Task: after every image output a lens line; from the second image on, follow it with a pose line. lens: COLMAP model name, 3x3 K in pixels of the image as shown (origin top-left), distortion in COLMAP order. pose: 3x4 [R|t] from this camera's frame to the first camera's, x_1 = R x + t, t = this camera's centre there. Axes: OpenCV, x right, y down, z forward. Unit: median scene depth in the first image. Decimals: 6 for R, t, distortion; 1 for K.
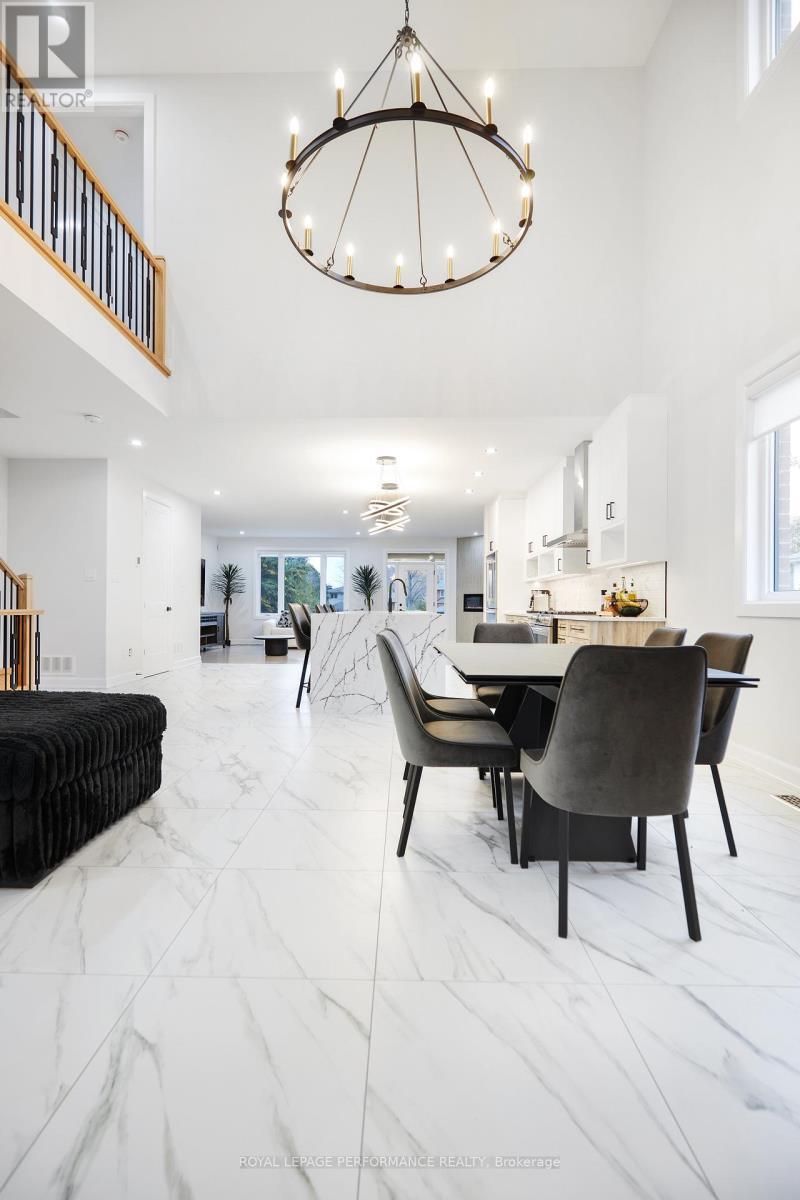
lens RADIAL K [[547.7, 0, 391.3], [0, 547.7, 608.7], [0, 0, 1]] dist [-0.000796, -0.000418]
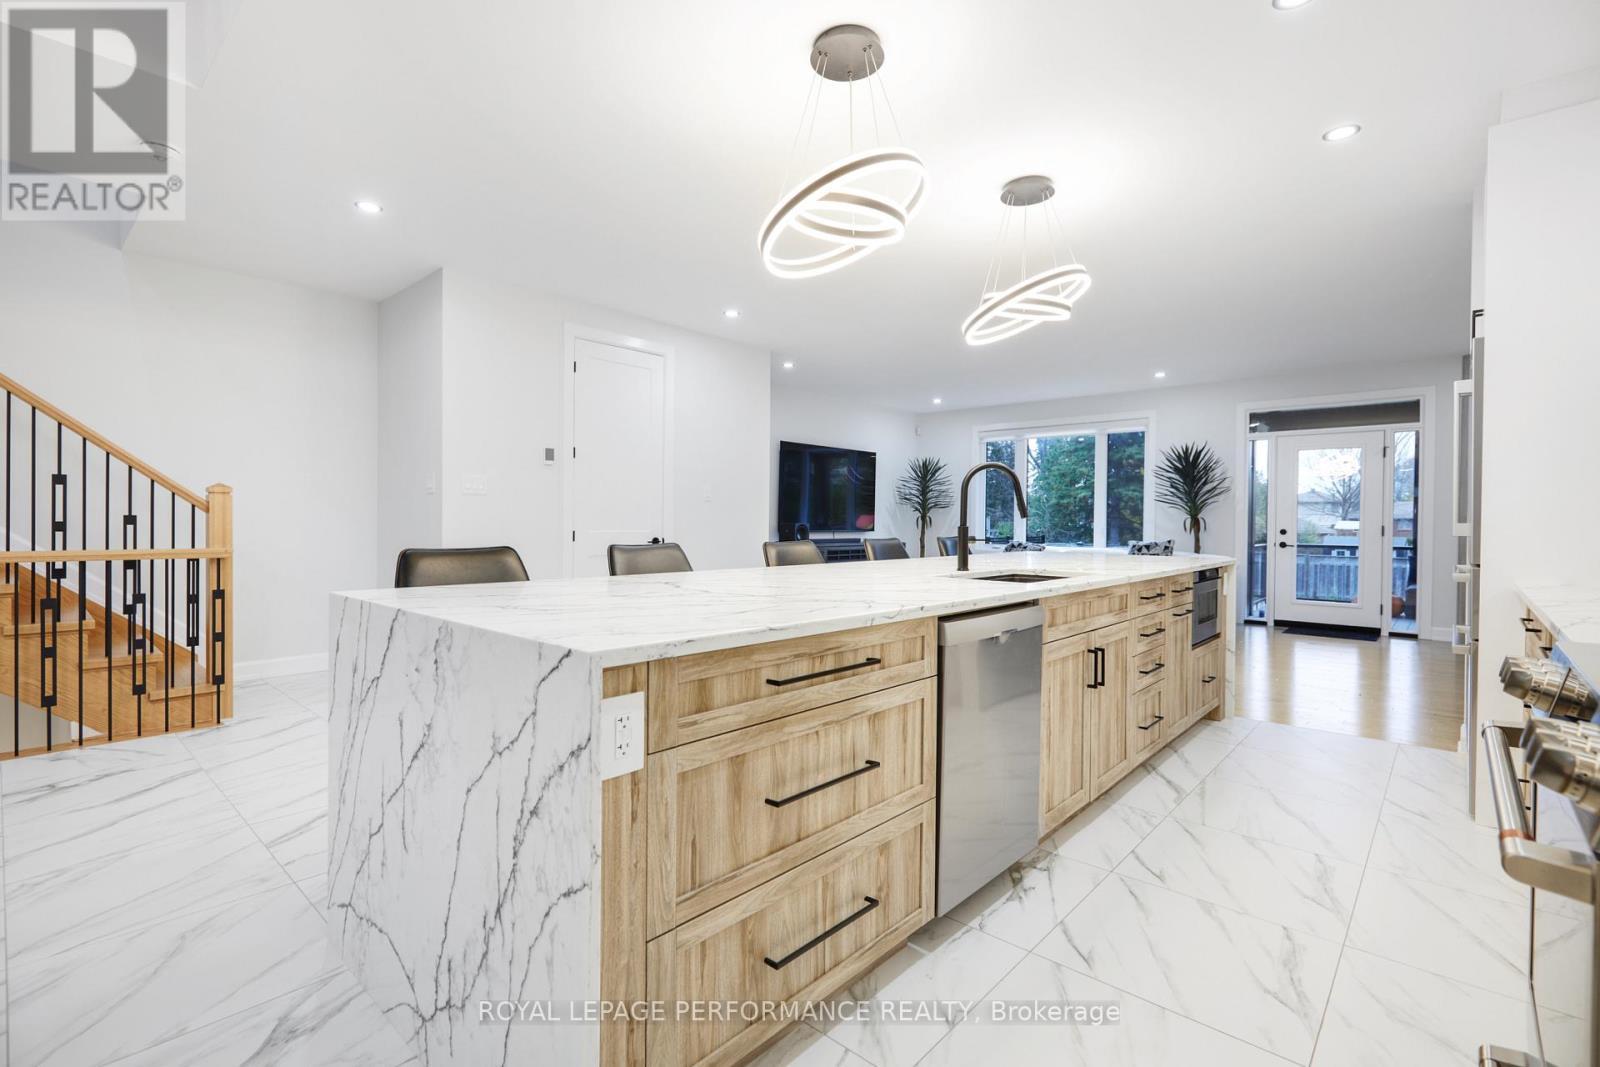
lens RADIAL K [[730.2, 0, 796.8], [0, 730.2, 529.4], [0, 0, 1]] dist [-0.000796, -0.000418]
pose [[0.755772, 0.009411, -0.654768, 0.273088], [-0.007072, 0.999956, 0.006210, -0.026228], [0.654797, -0.000063, 0.755805, 0.838608]]
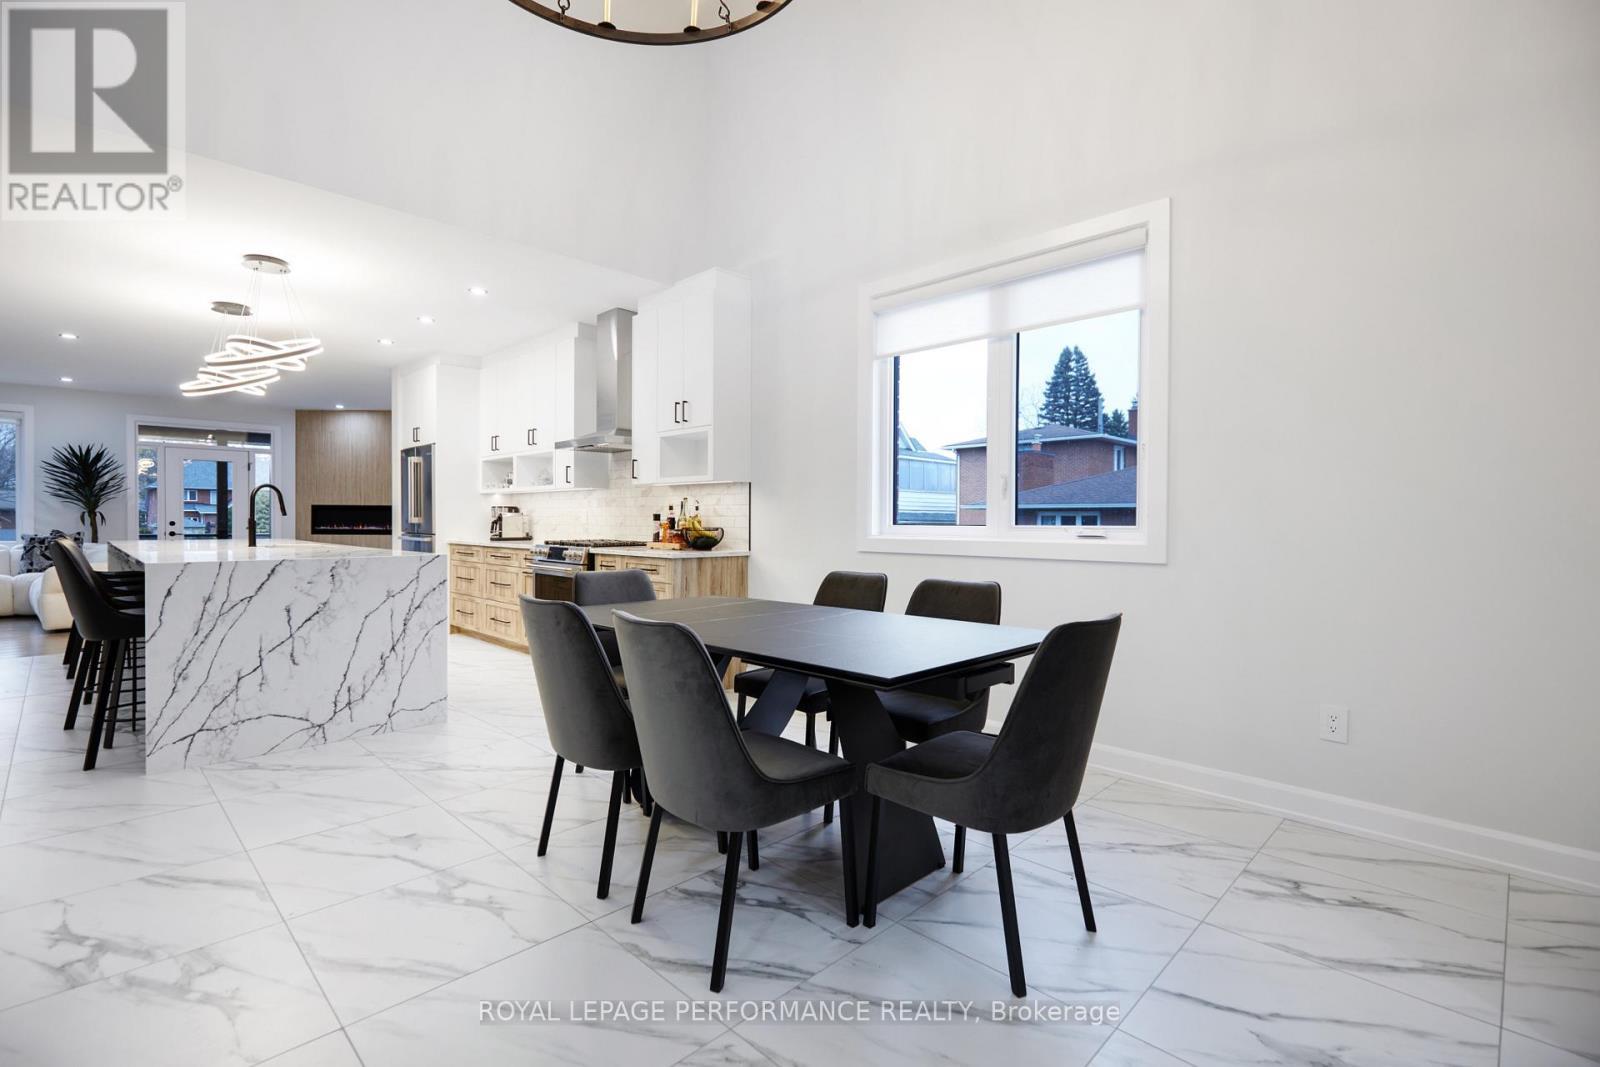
lens RADIAL K [[730.2, 0, 799.5], [0, 730.2, 533.9], [0, 0, 1]] dist [-0.000796, -0.000418]
pose [[0.689618, -0.016384, 0.723988, -0.203224], [0.002169, 0.999786, 0.020559, -0.026552], [-0.724170, -0.012607, 0.689506, 0.160365]]
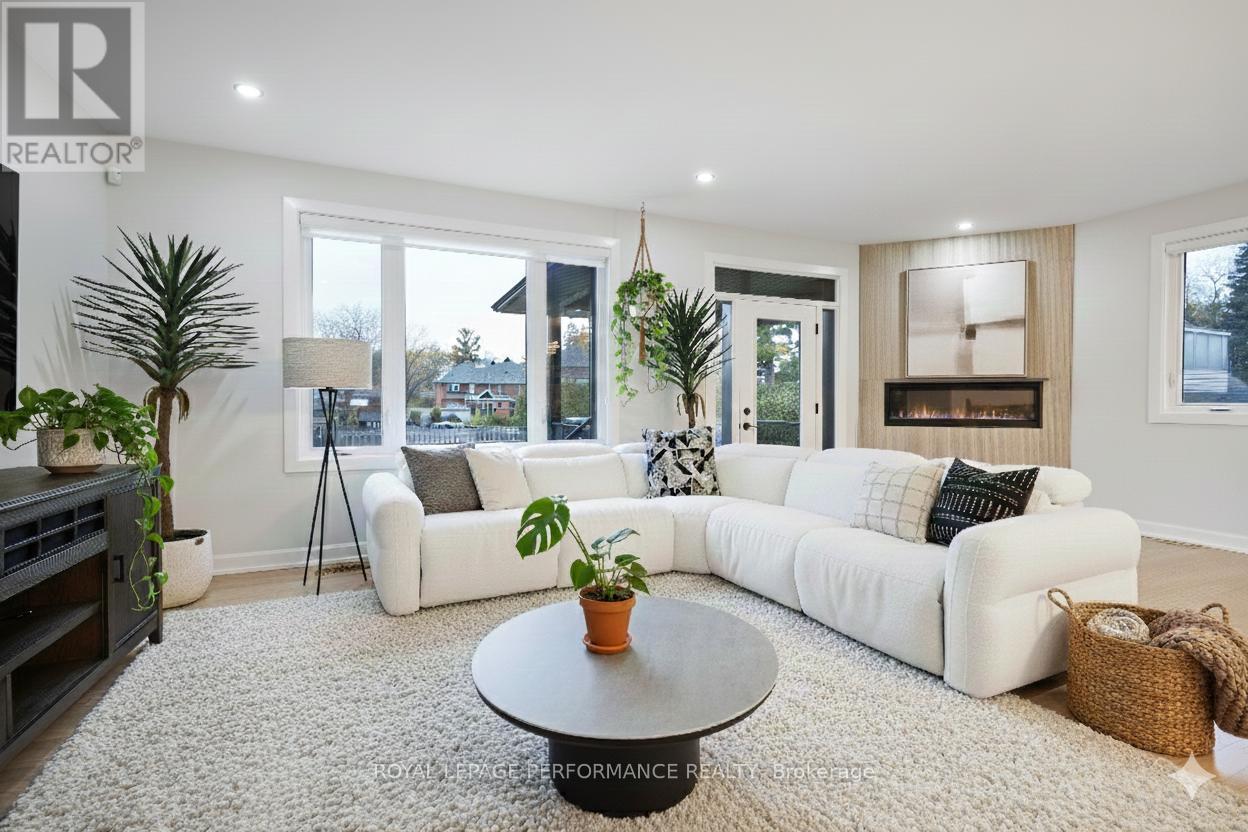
lens RADIAL K [[569.6, 0, 624.7], [0, 569.6, 409.6], [0, 0, 1]] dist [-0.000796, -0.000418]
pose [[0.911985, -0.009291, 0.410118, -0.567784], [0.004737, 0.999915, 0.012120, -0.034682], [-0.410196, -0.009110, 0.911952, 1.805636]]
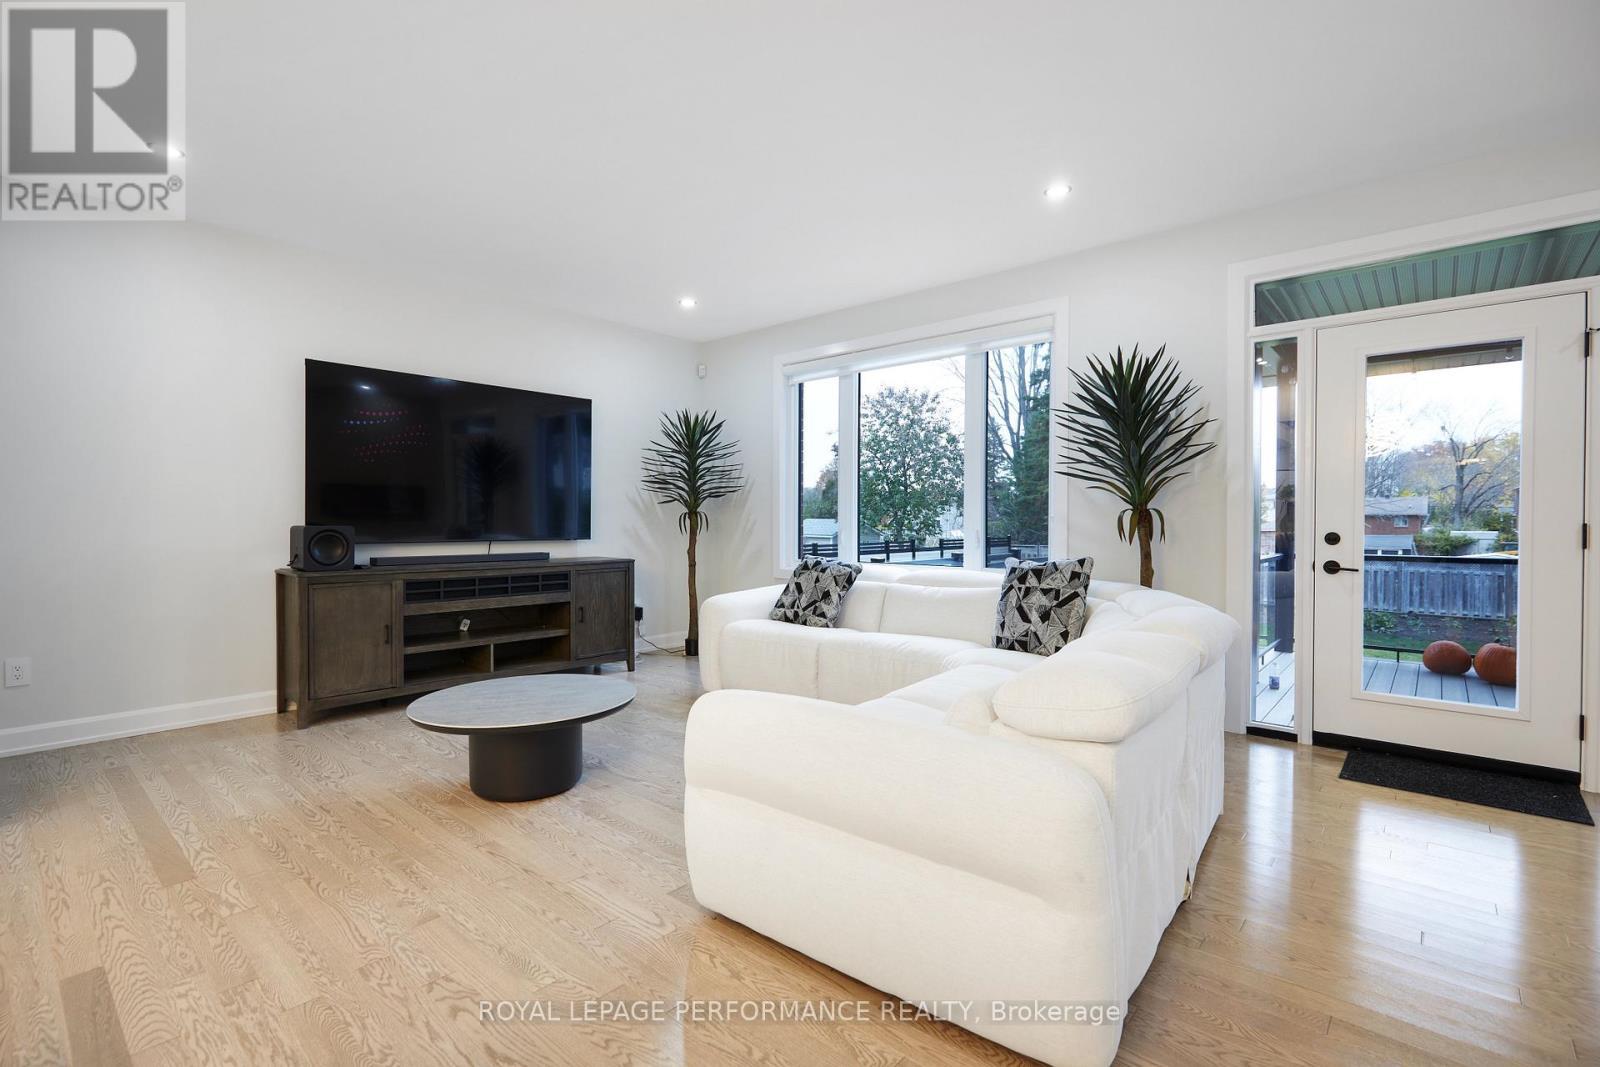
lens RADIAL K [[730.2, 0, 798.6], [0, 730.2, 528.4], [0, 0, 1]] dist [-0.000796, -0.000418]
pose [[0.761385, 0.001682, -0.648298, 0.107160], [0.000122, 0.999996, 0.002738, -0.030085], [0.648300, -0.002163, 0.761382, 1.795476]]
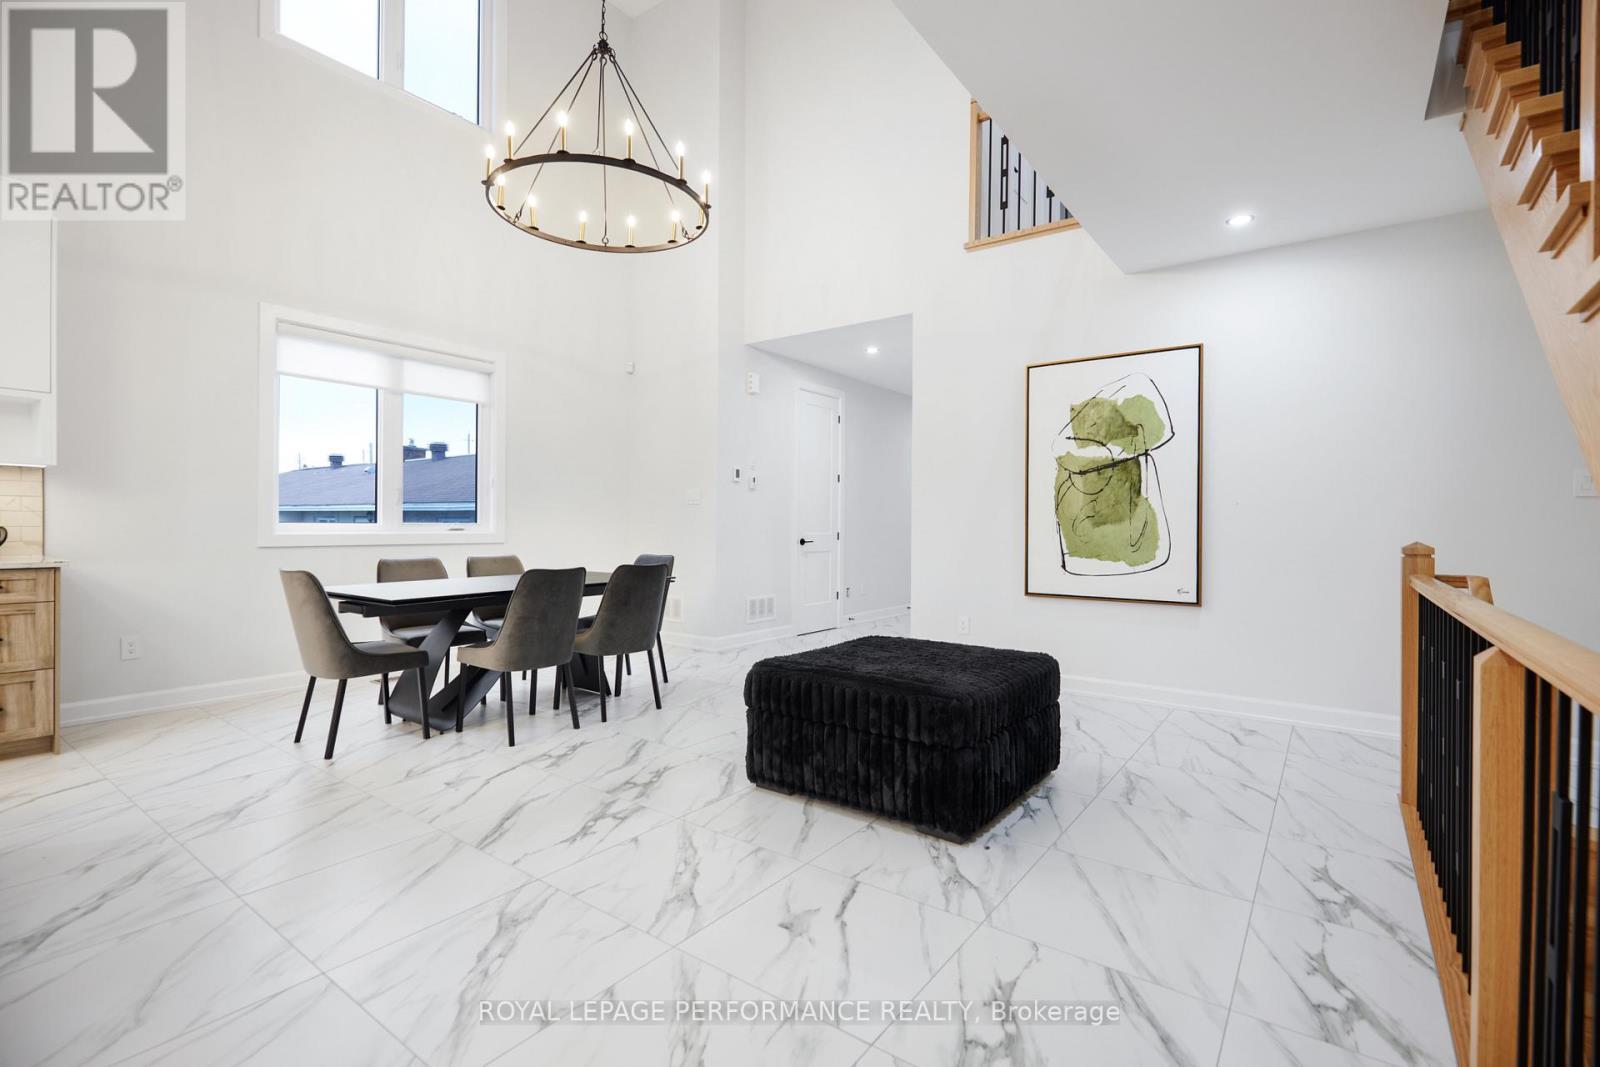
lens RADIAL K [[730.2, 0, 802.1], [0, 730.2, 532.2], [0, 0, 1]] dist [-0.000796, -0.000418]
pose [[-0.819174, -0.019713, 0.573206, -0.600356], [-0.011499, 0.999773, 0.017949, -0.031478], [-0.573429, 0.008112, -0.819215, 1.002482]]
